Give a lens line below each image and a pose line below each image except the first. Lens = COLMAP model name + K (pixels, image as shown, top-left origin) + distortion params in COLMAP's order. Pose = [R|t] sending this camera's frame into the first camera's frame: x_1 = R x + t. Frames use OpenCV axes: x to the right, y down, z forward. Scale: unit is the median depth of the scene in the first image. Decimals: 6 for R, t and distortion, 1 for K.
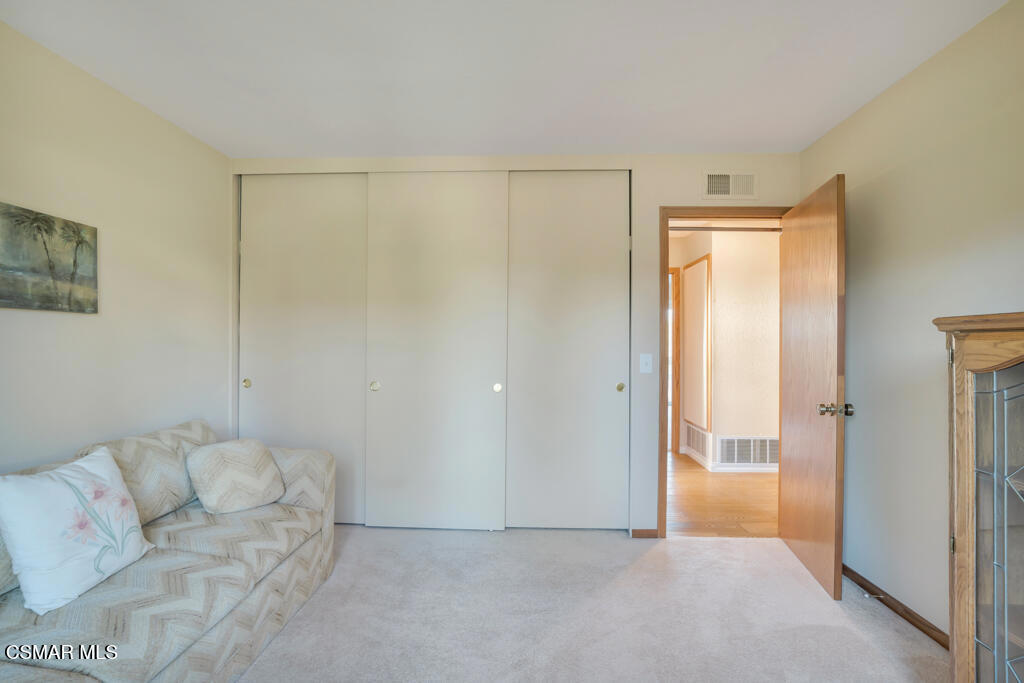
lens RADIAL K [[457.7, 0, 512.0], [0, 457.7, 341.5], [0, 0, 1]] dist [-0.021444, 0.000027]
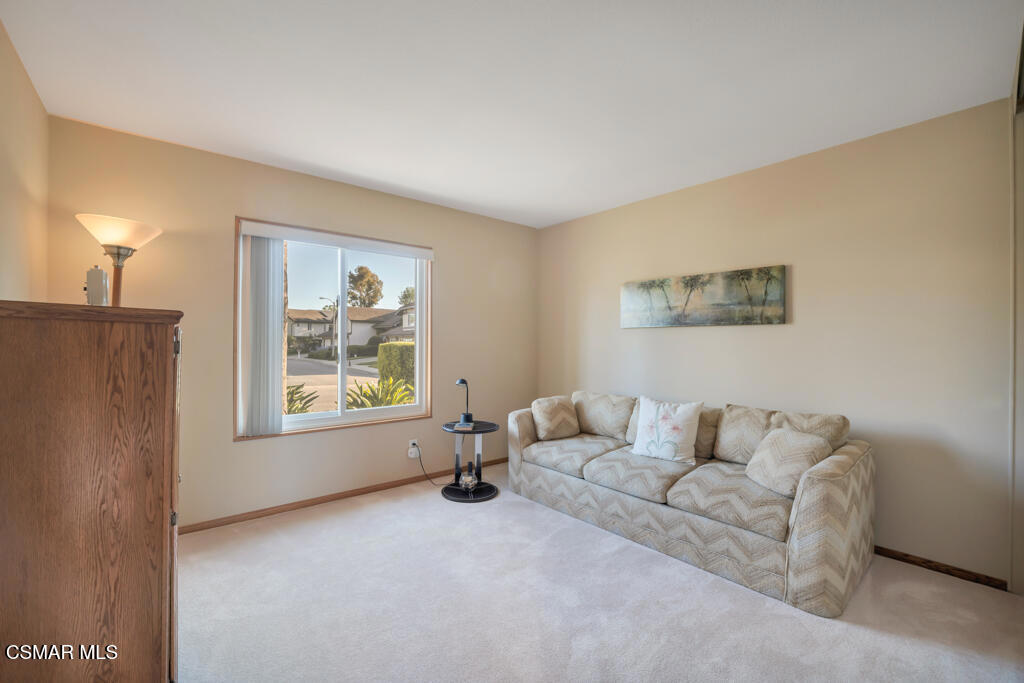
lens RADIAL K [[444.6, 0, 512.0], [0, 444.6, 341.5], [0, 0, 1]] dist [-0.017221, 0.000458]
pose [[-0.732190, -0.010440, -0.681020, 0.756358], [-0.002445, 0.999916, -0.012700, 0.017169], [0.681096, -0.007634, -0.732154, 1.587113]]
